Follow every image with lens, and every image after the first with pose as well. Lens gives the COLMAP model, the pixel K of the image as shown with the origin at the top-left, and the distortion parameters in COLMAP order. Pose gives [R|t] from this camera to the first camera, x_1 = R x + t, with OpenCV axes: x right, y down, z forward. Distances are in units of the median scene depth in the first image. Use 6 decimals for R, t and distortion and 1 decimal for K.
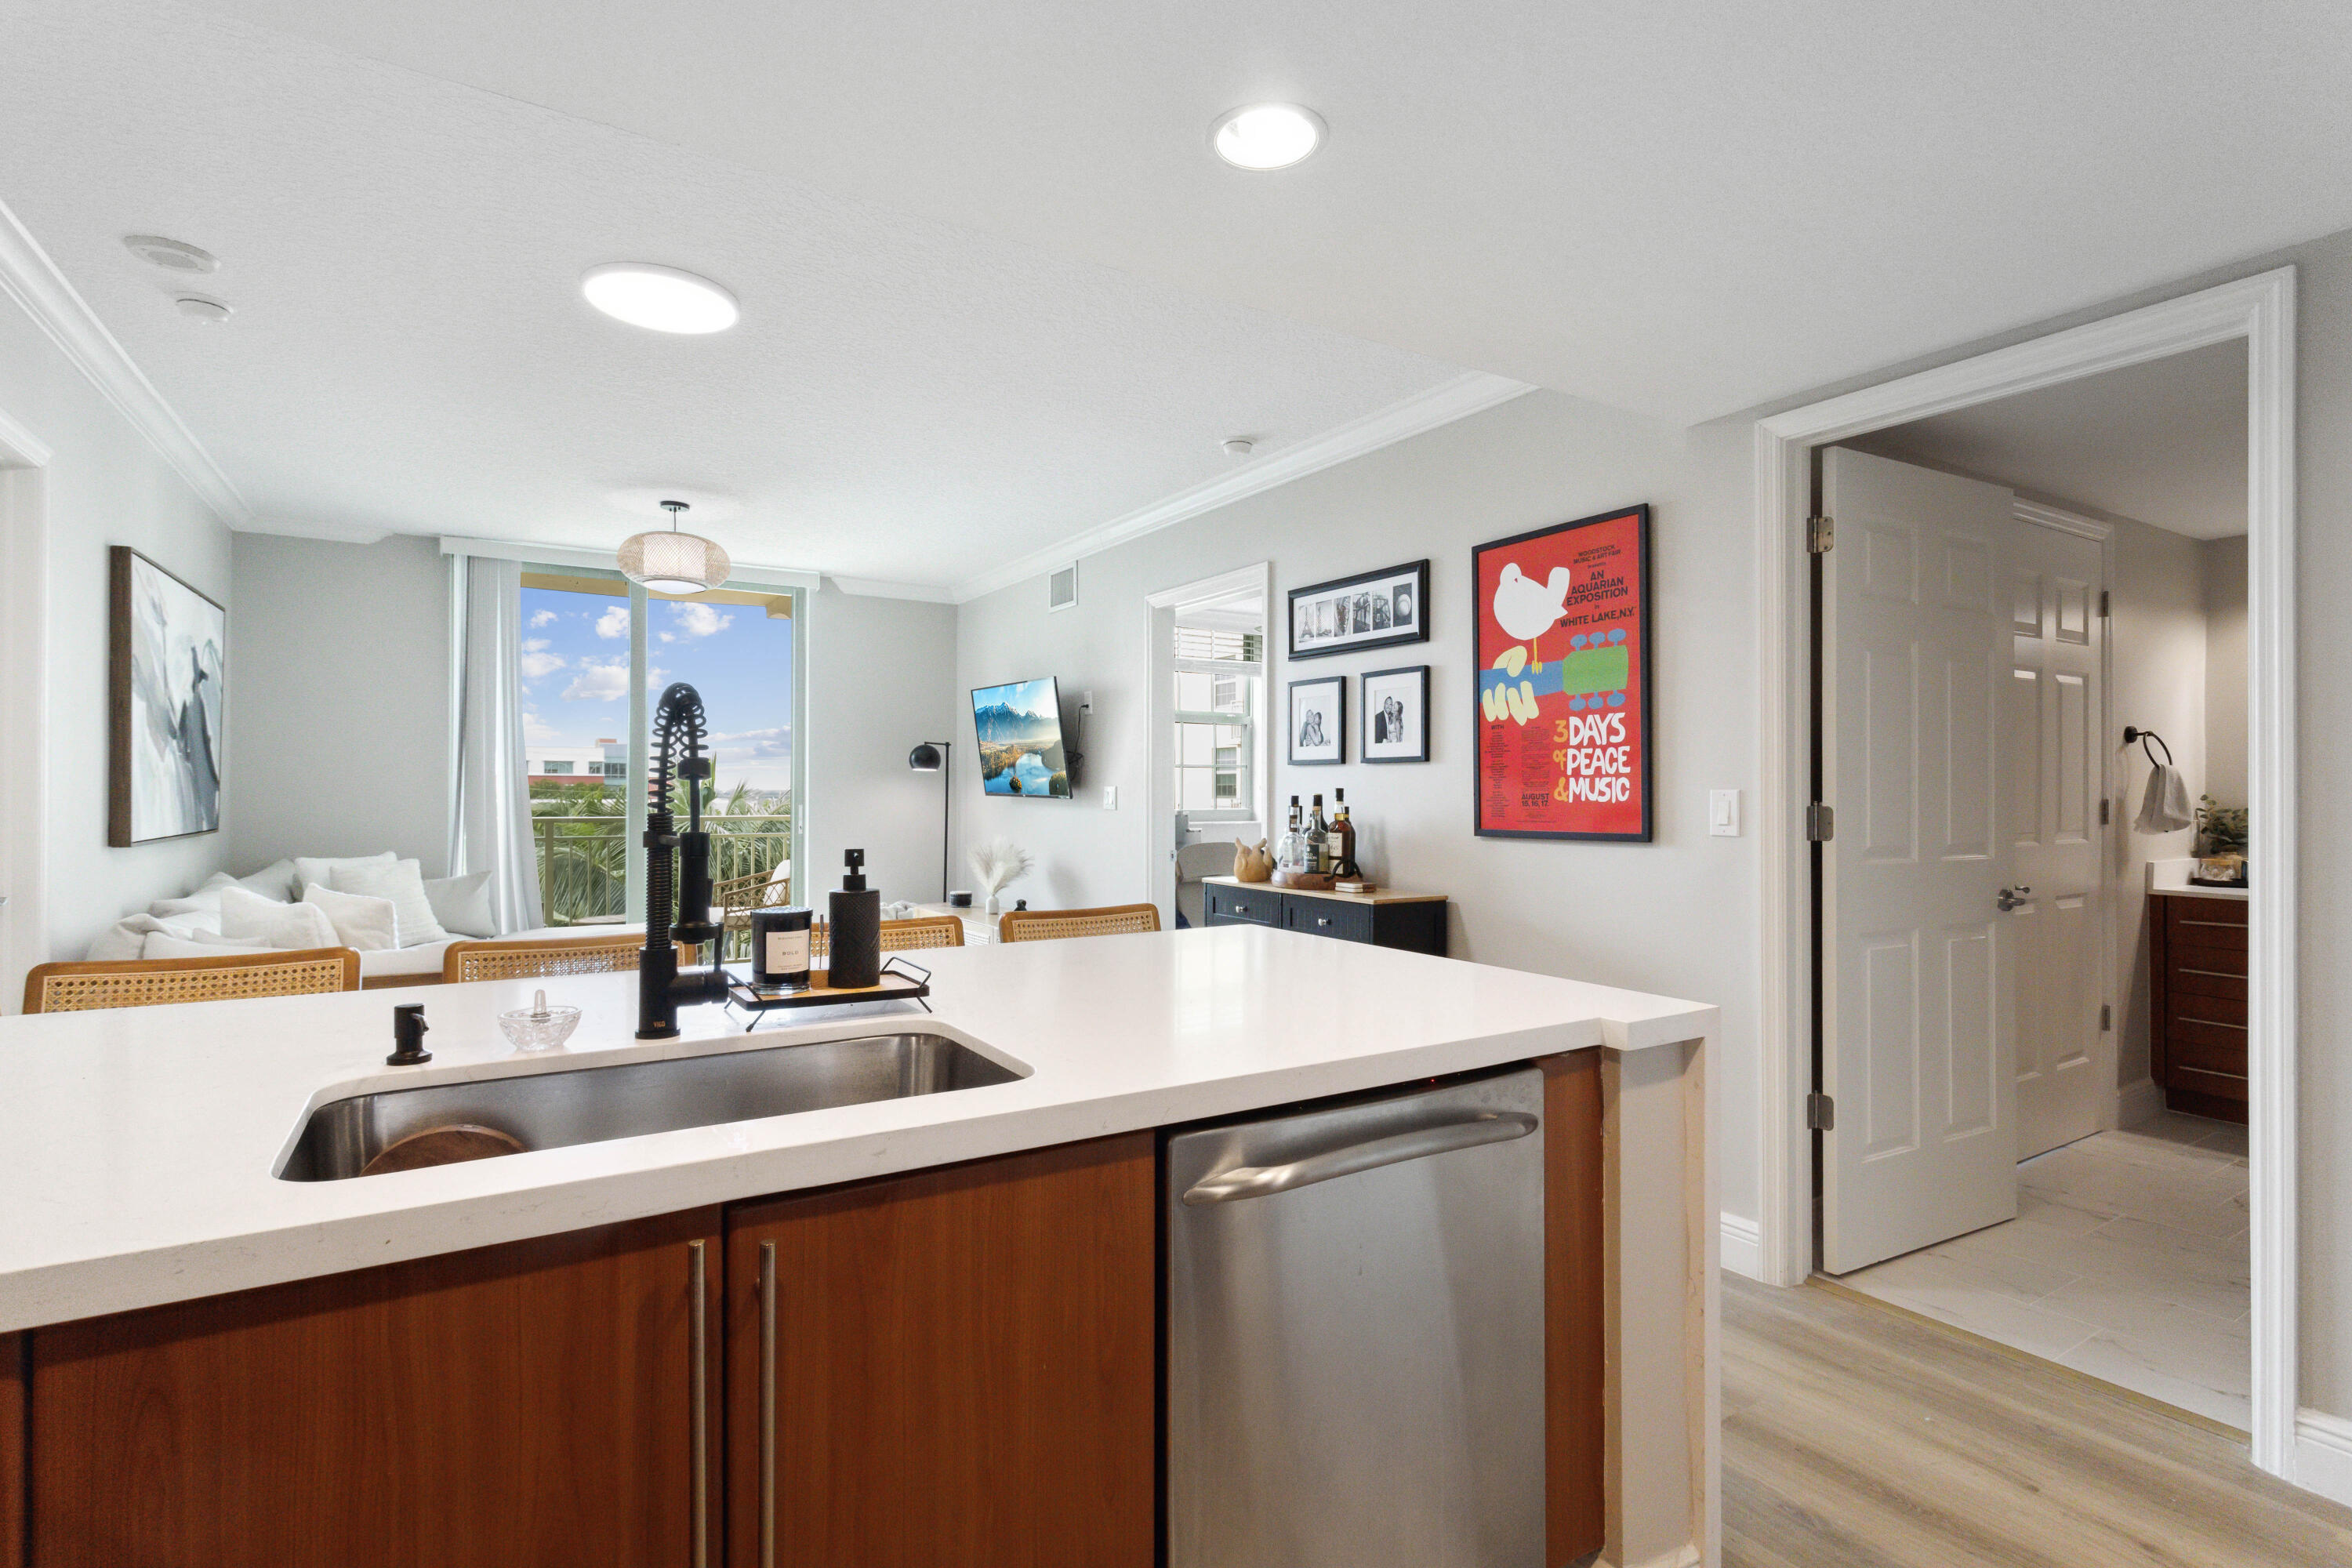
lens RADIAL K [[1131.2, 0, 1176.0], [0, 1131.2, 784.0], [0, 0, 1]] dist [0.011769, 0.000174]
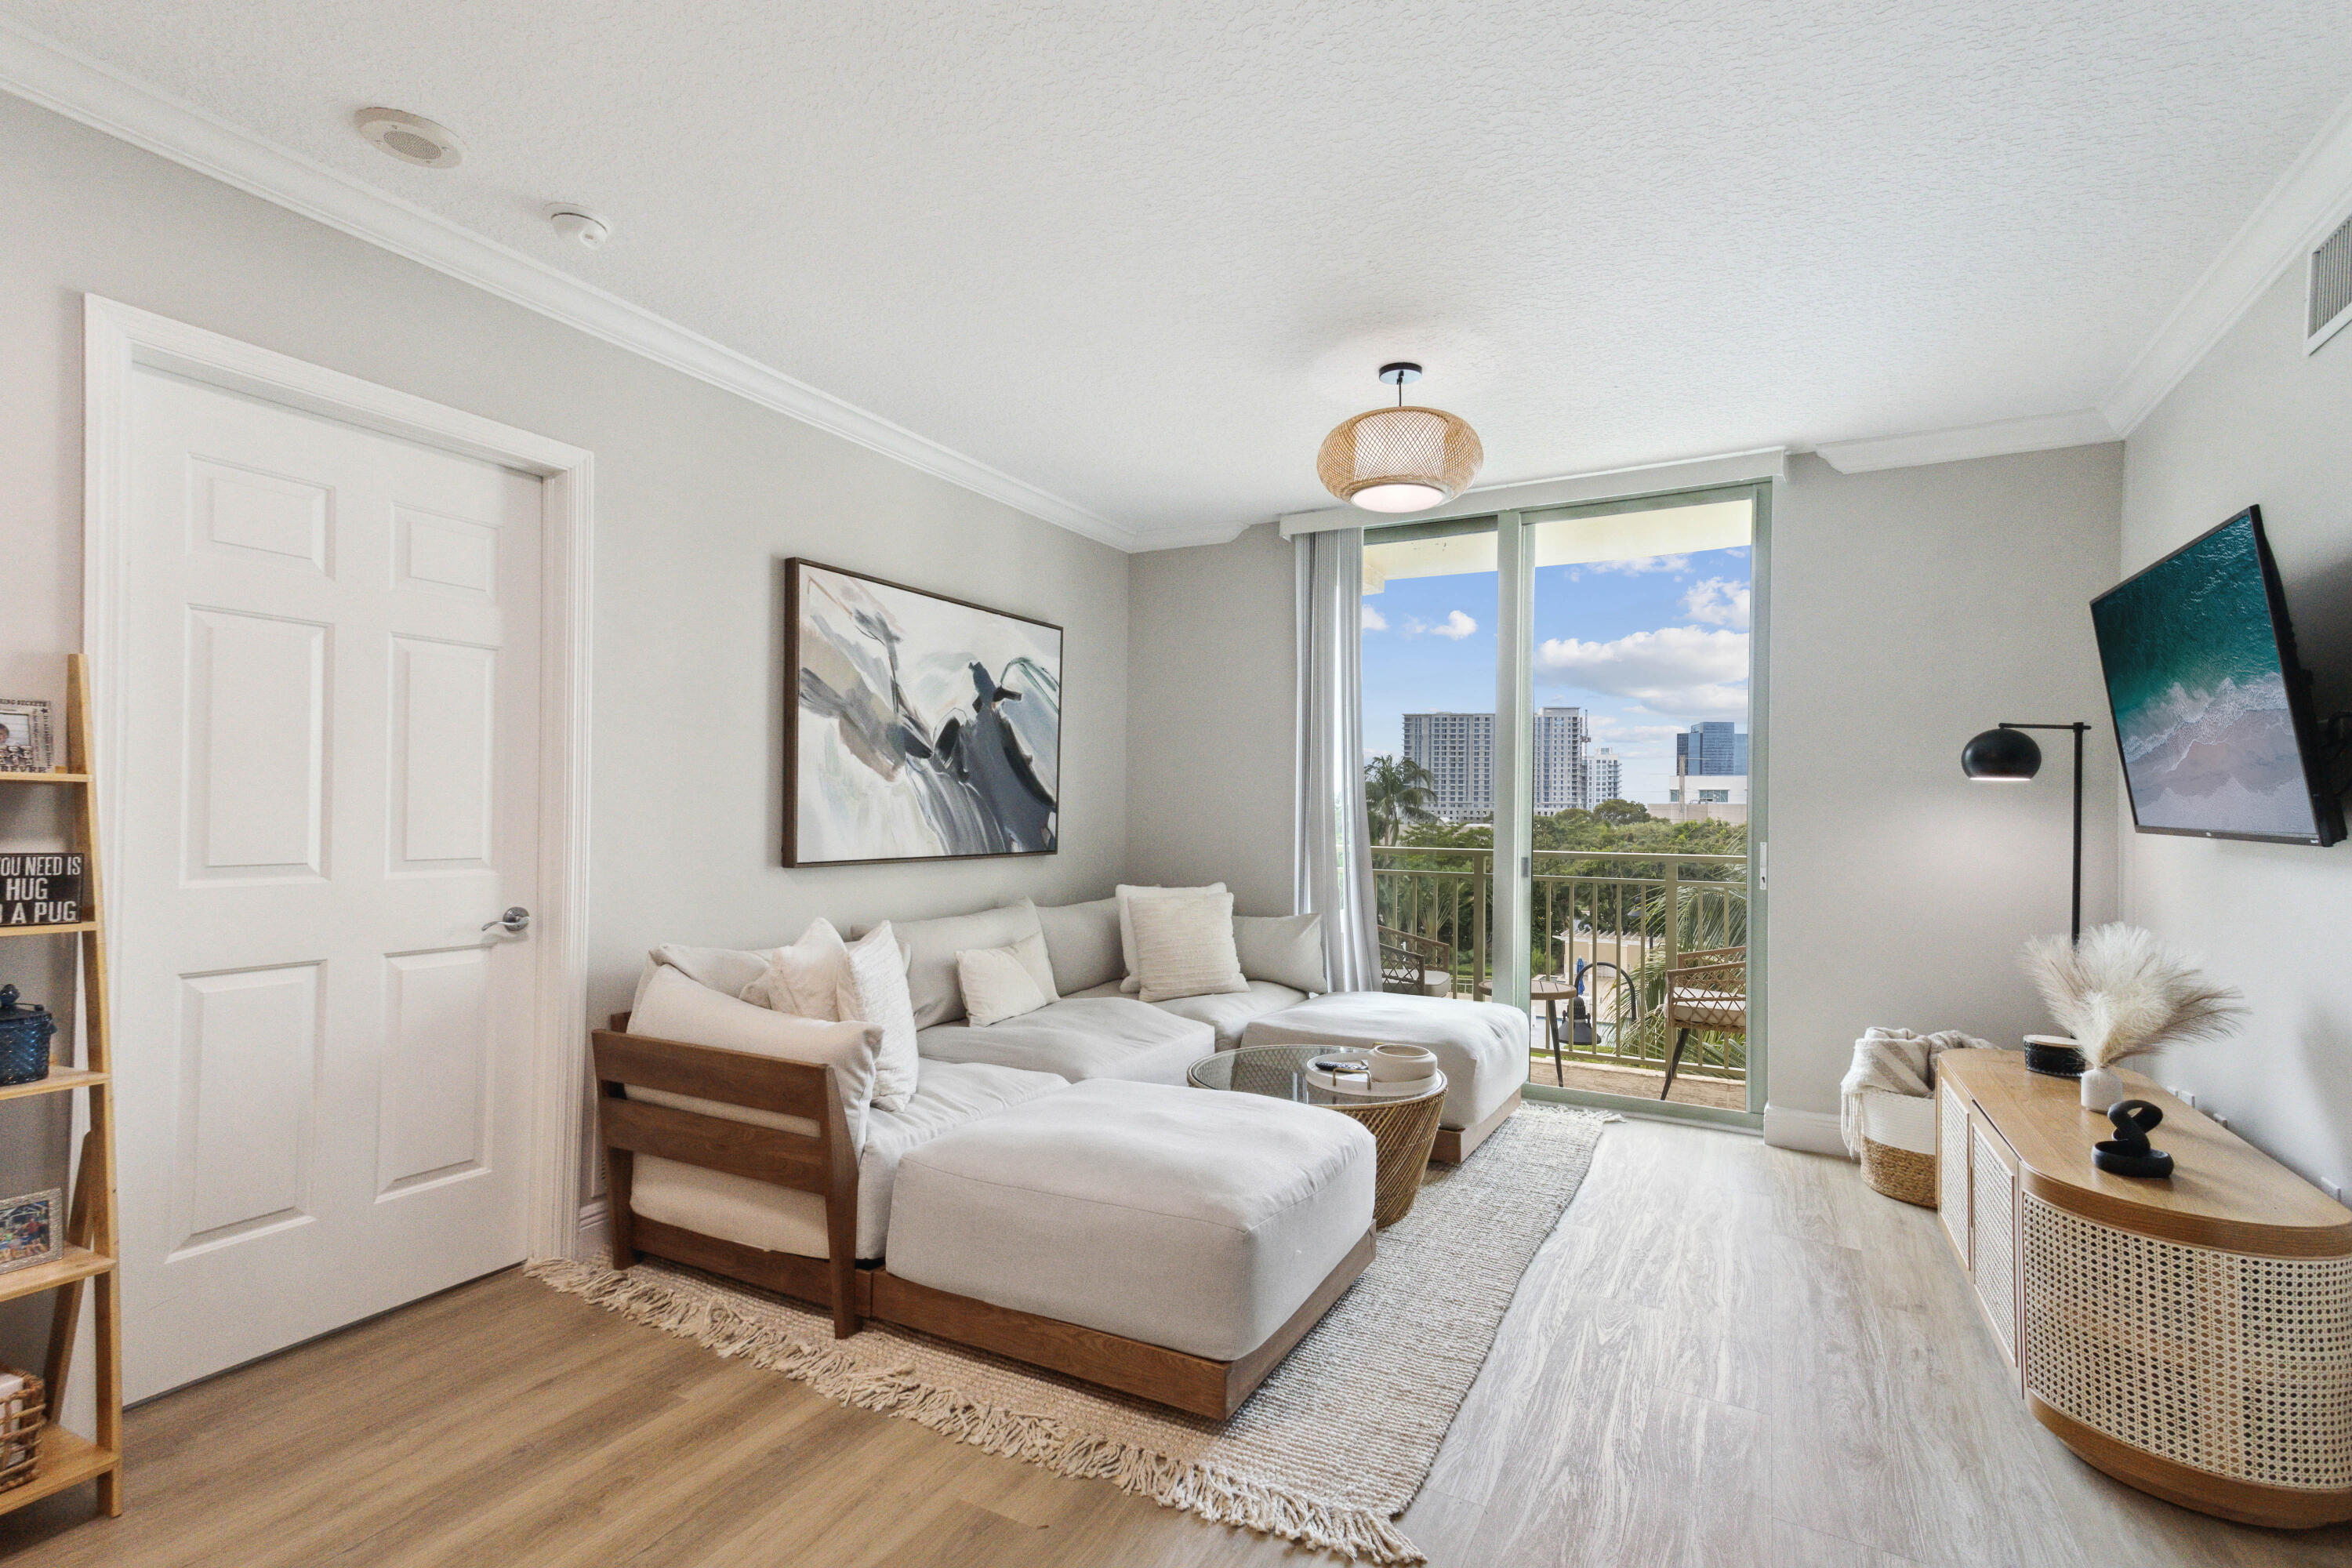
lens RADIAL K [[1124.3, 0, 1149.8], [0, 1124.3, 810.1], [0, 0, 1]] dist [0.004000, 0.000218]
pose [[0.482967, 0.002206, -0.875636, 0.047118], [-0.004984, 0.999988, -0.000230, 0.004001], [0.875625, 0.004475, 0.482972, 0.571420]]
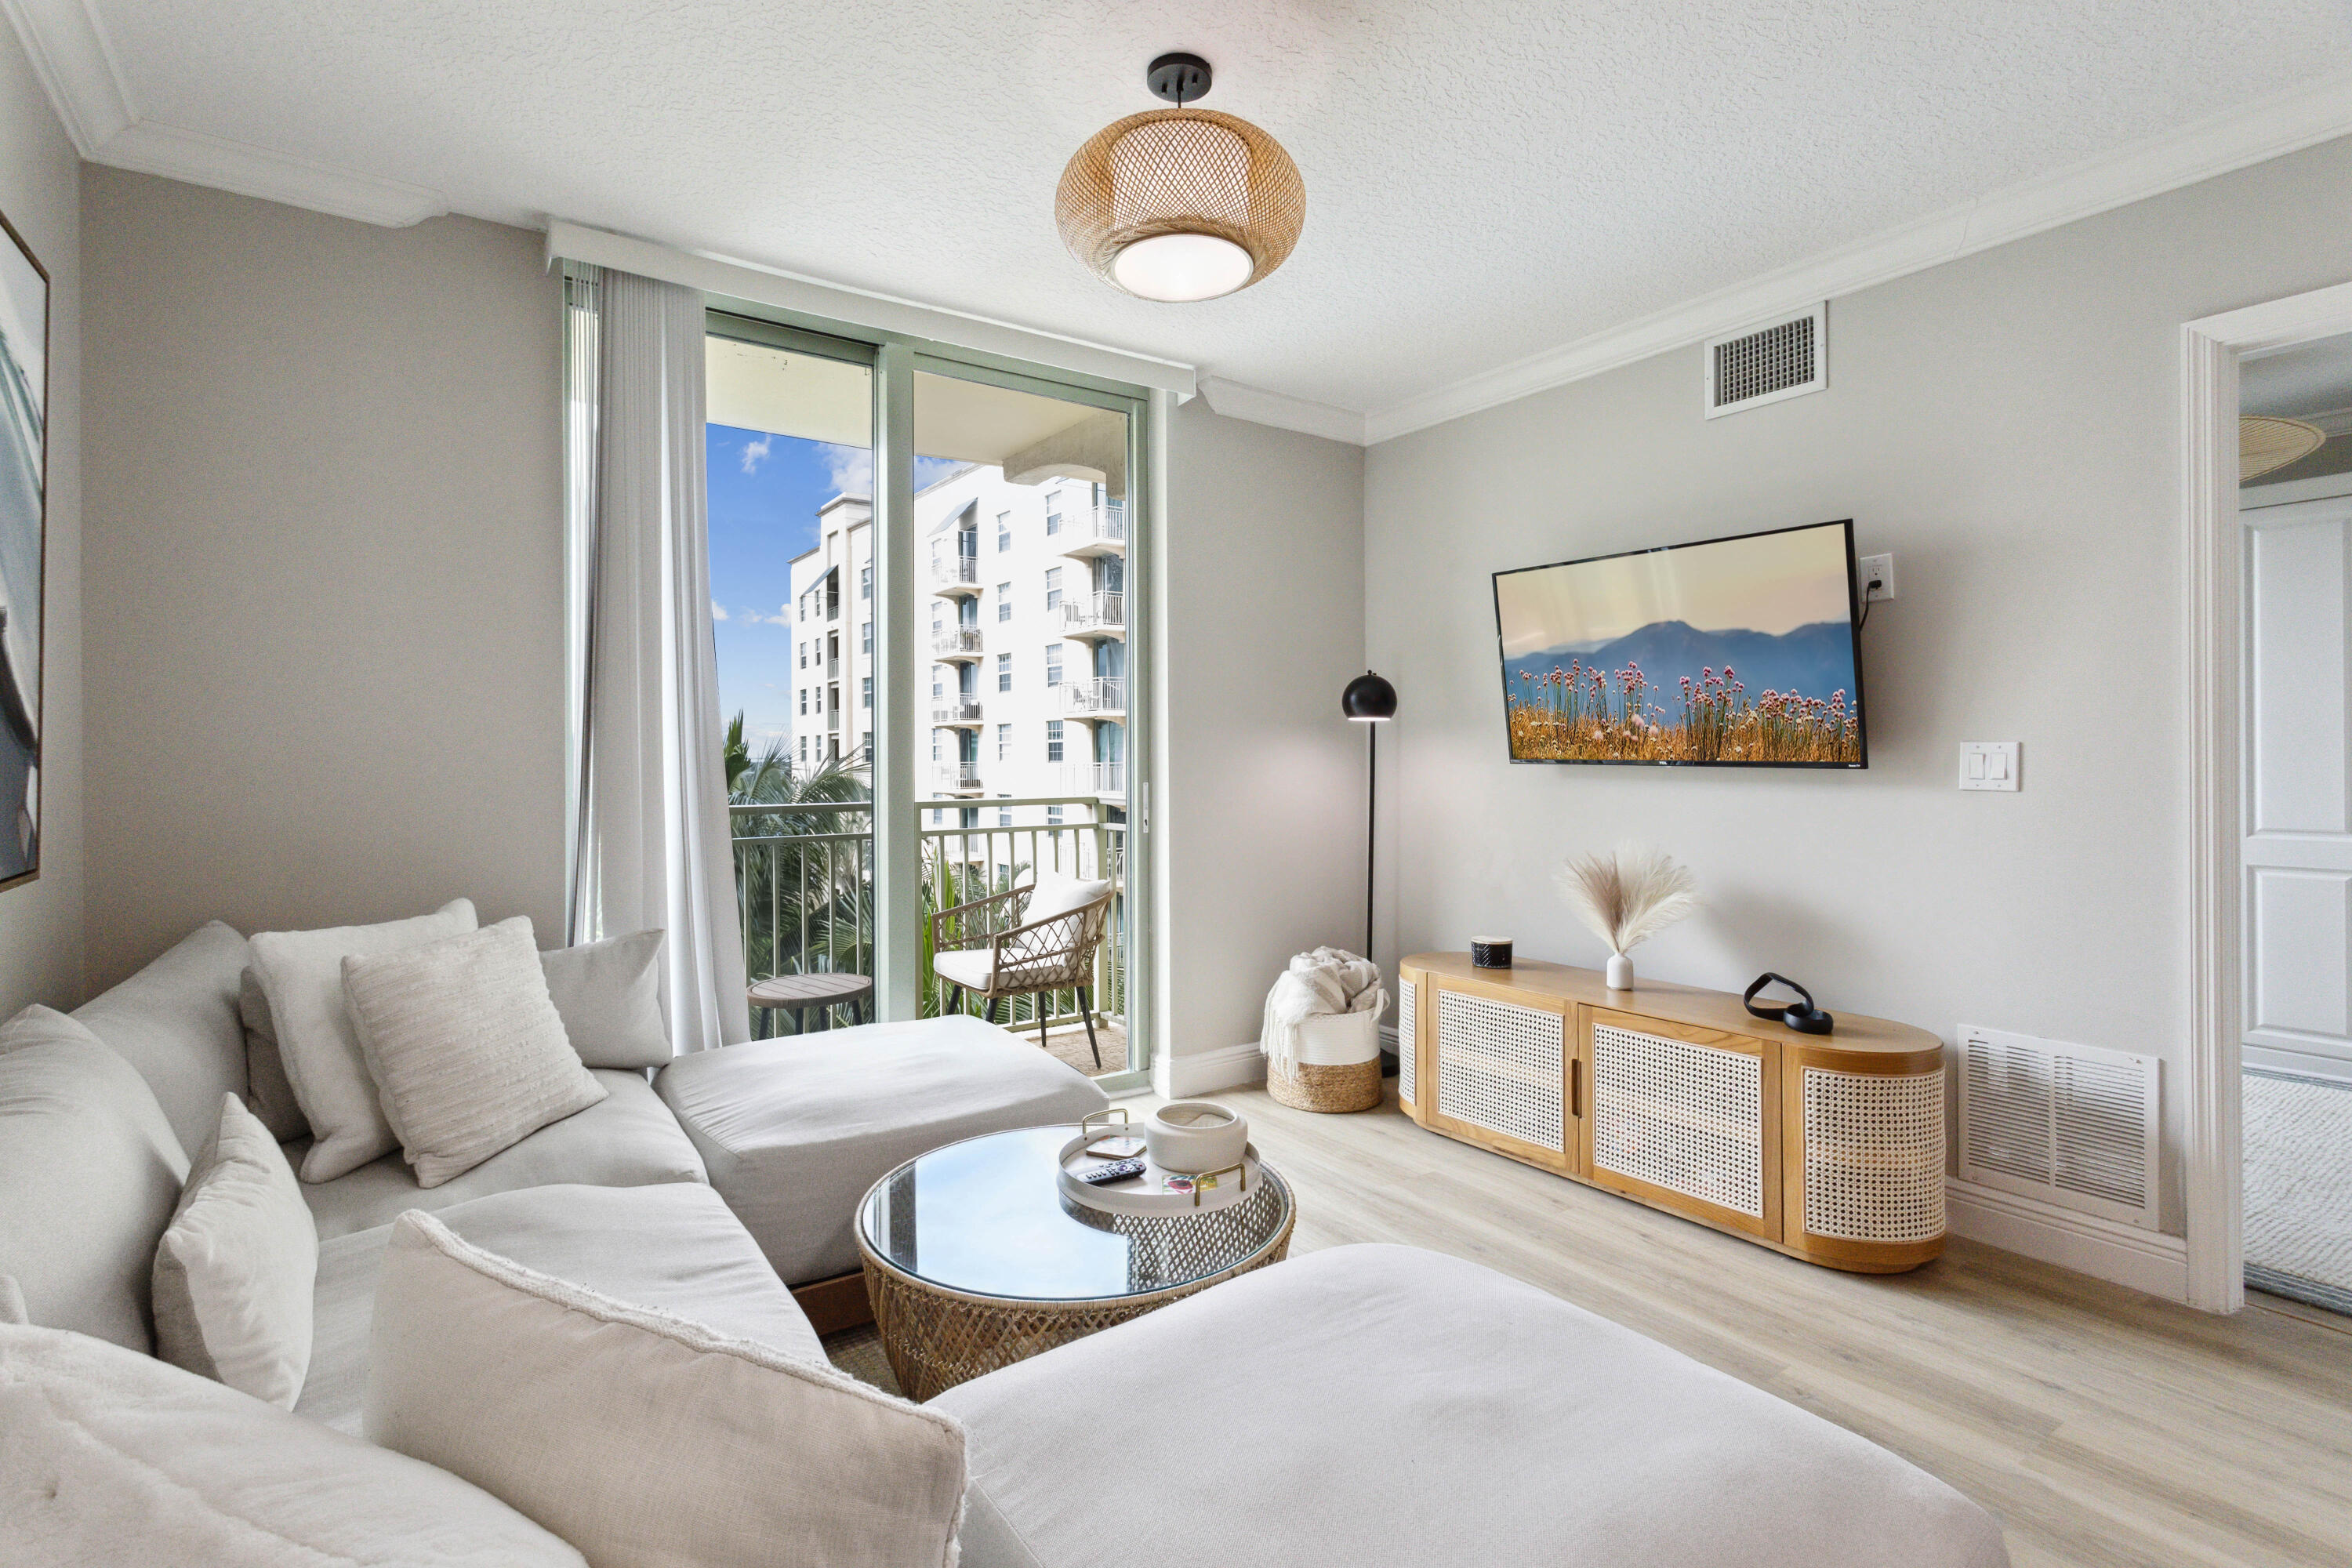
lens RADIAL K [[1122.8, 0, 1176.1], [0, 1122.8, 747.8], [0, 0, 1]] dist [0.002066, 0.000633]
pose [[0.997998, -0.009239, 0.062568, -0.473111], [0.009351, 0.999955, -0.001509, 0.002950], [-0.062551, 0.002091, 0.998040, 0.586035]]
